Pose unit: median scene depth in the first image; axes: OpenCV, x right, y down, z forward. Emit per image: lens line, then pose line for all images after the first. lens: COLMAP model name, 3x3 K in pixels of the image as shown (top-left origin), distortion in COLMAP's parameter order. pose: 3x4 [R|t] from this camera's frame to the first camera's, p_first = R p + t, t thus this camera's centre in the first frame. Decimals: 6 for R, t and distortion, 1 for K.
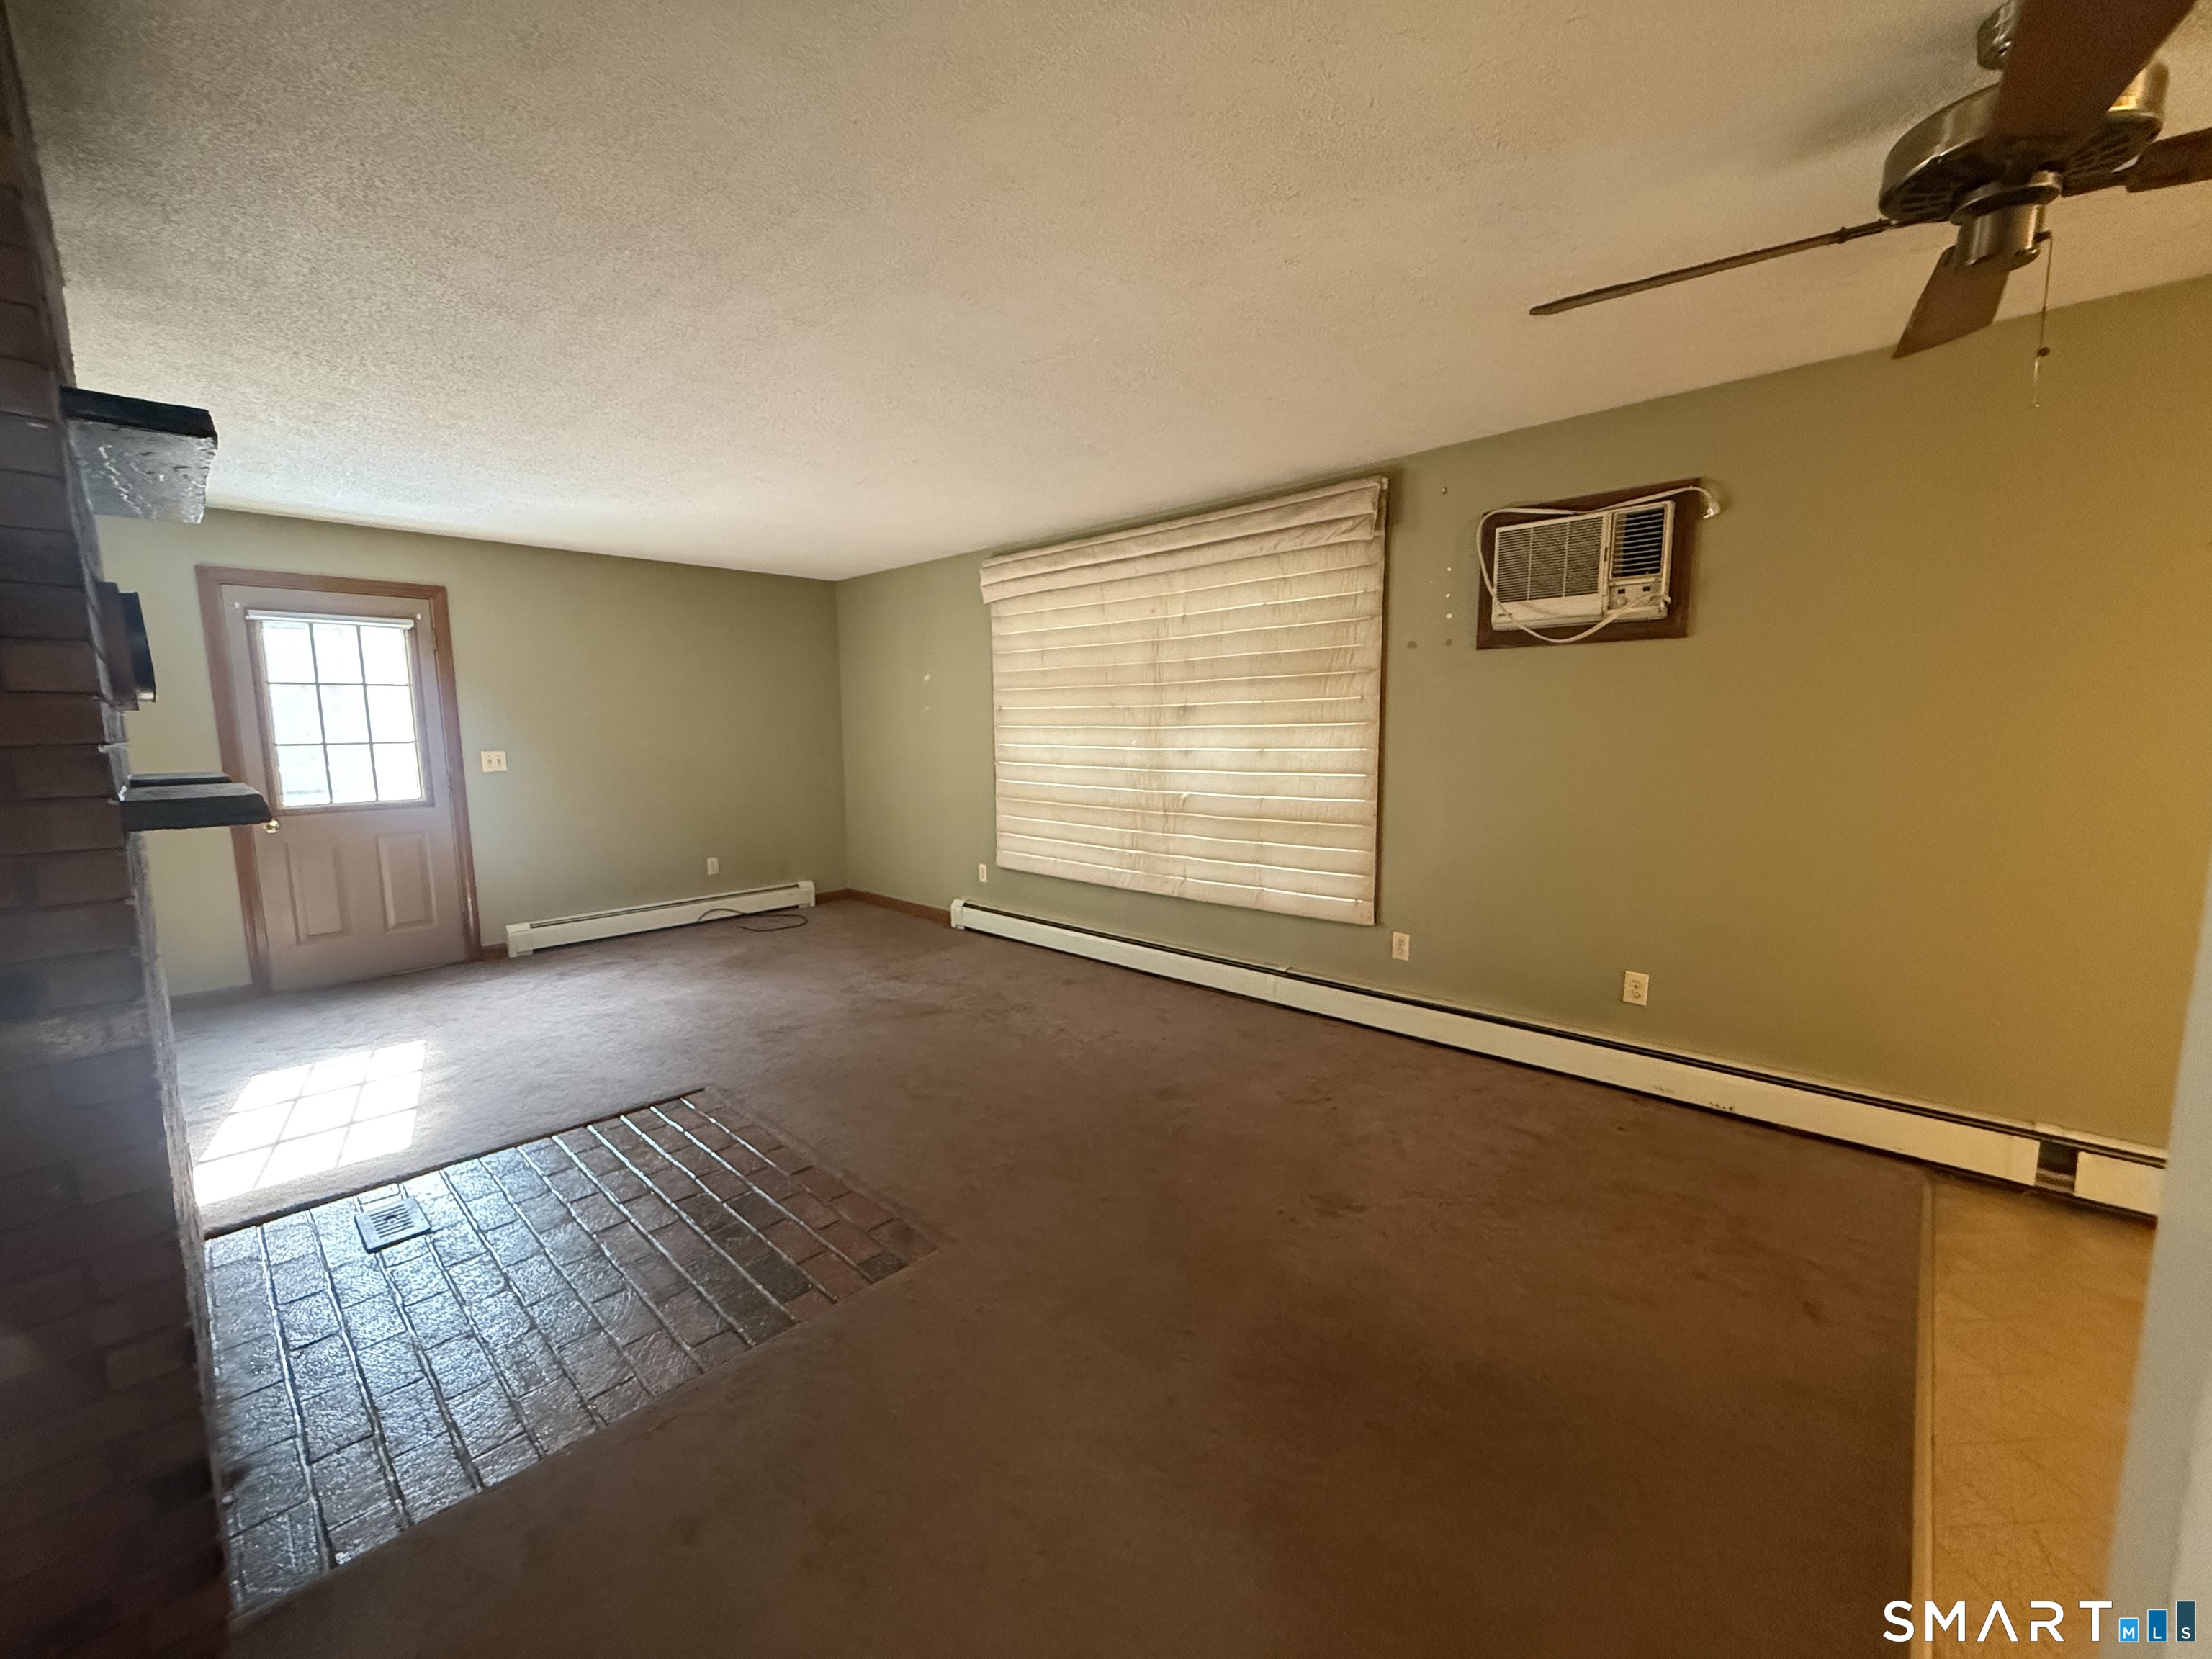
lens RADIAL K [[879.4, 0, 1106.8], [0, 879.4, 830.8], [0, 0, 1]] dist [0.000638, -0.000822]
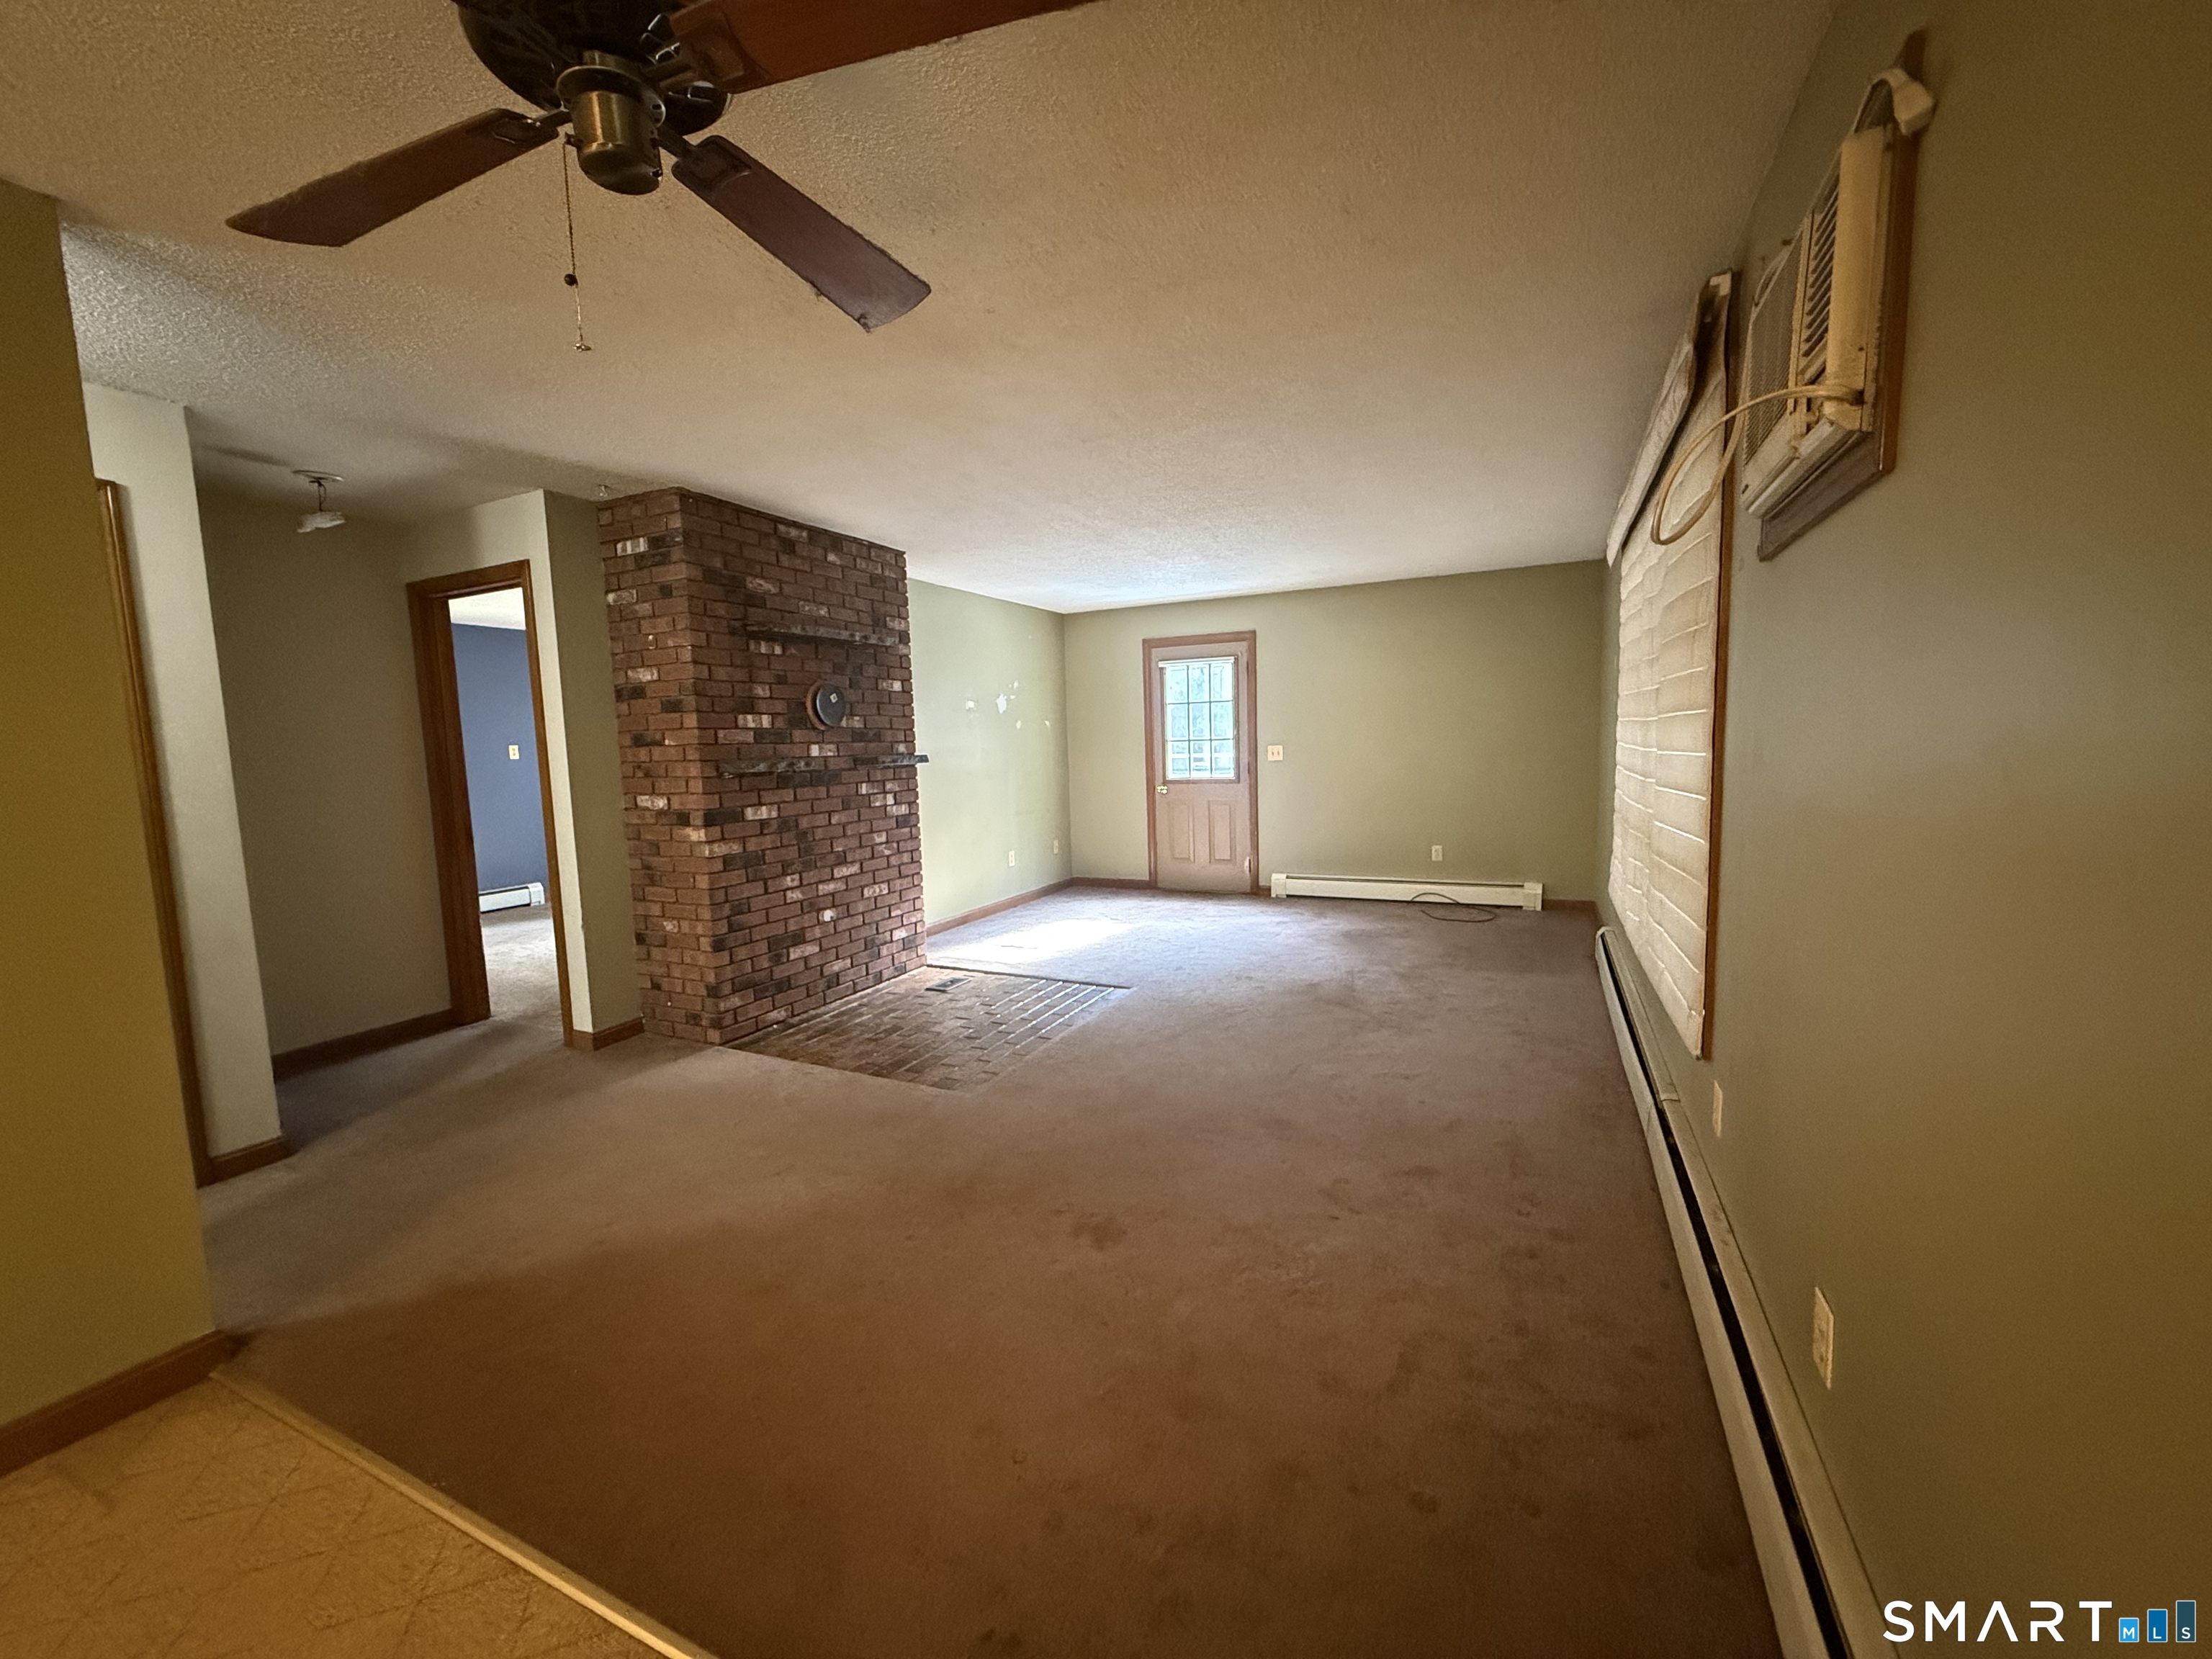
lens RADIAL K [[879.4, 0, 1110.0], [0, 879.4, 827.8], [0, 0, 1]] dist [0.000638, -0.000822]
pose [[0.304514, 0.096917, -0.947565, 0.596930], [-0.093575, 0.993042, 0.071496, -0.040606], [0.947900, 0.066896, 0.311464, 0.370209]]
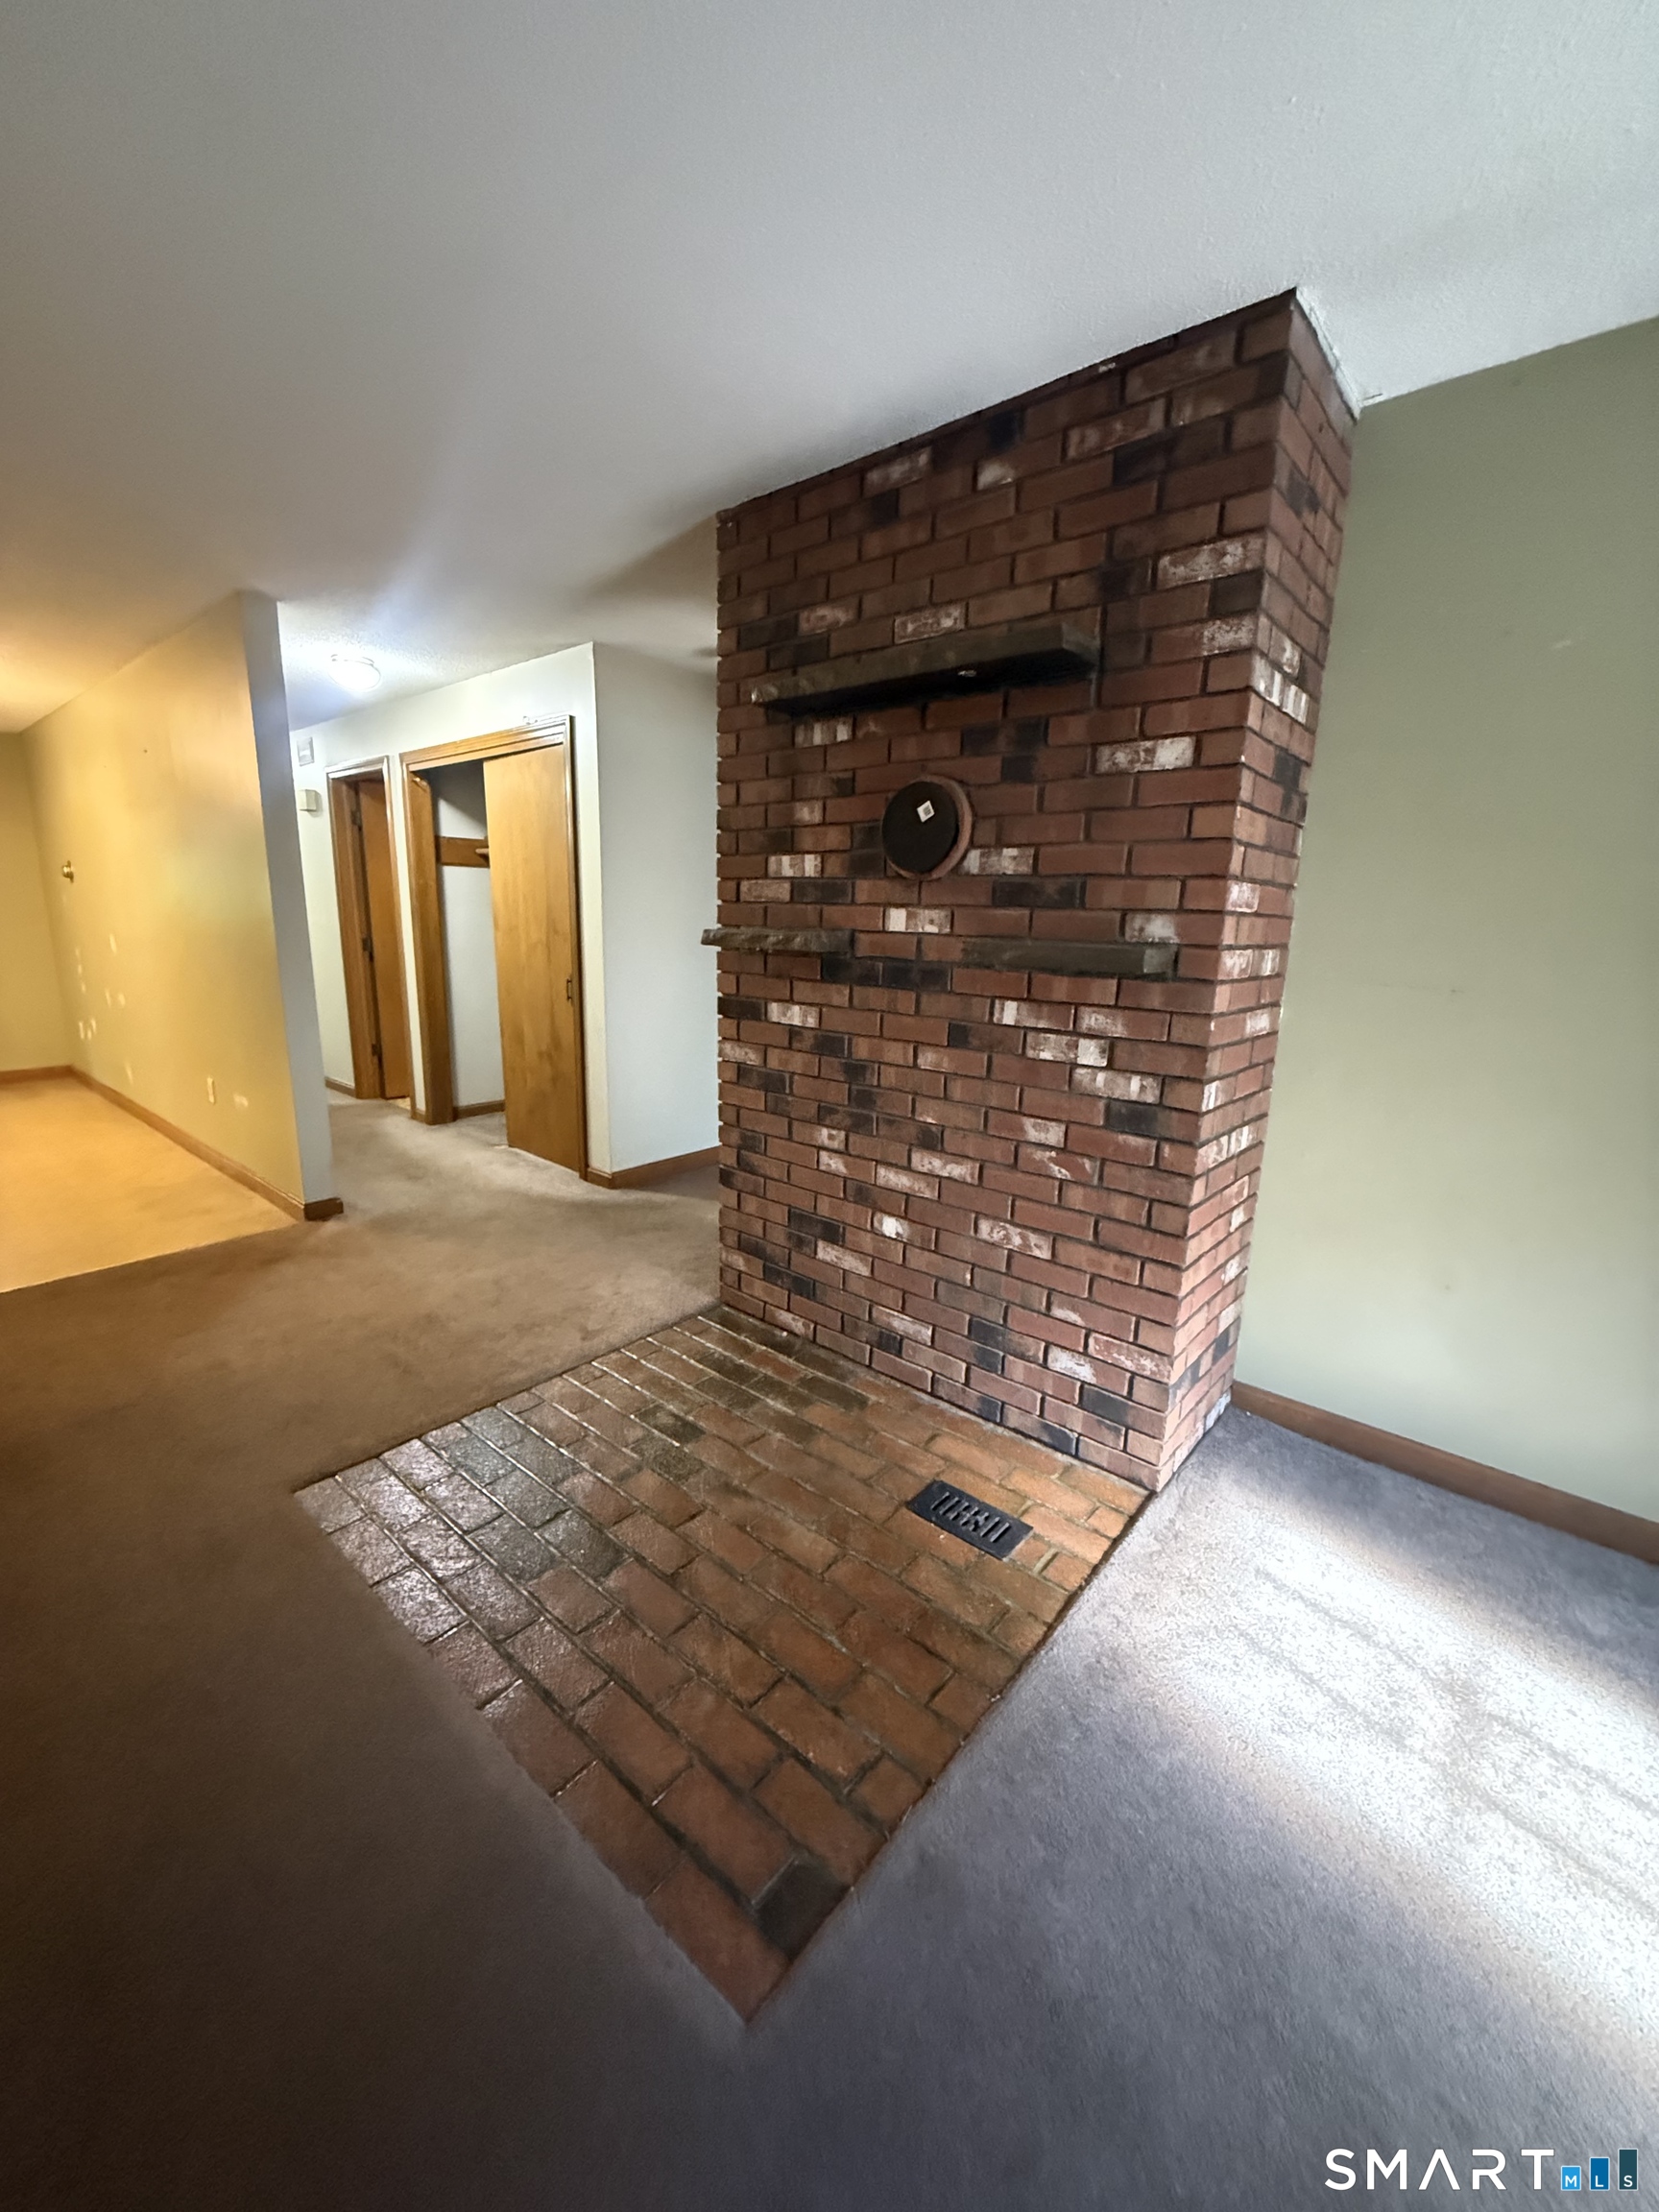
lens RADIAL K [[879.4, 0, 825.7], [0, 879.4, 1101.0], [0, 0, 1]] dist [0.000638, -0.000822]
pose [[-0.998966, 0.000751, -0.045462, -0.344735], [-0.014413, 0.943069, 0.332285, -0.093596], [0.043123, 0.332597, -0.942083, 0.856915]]
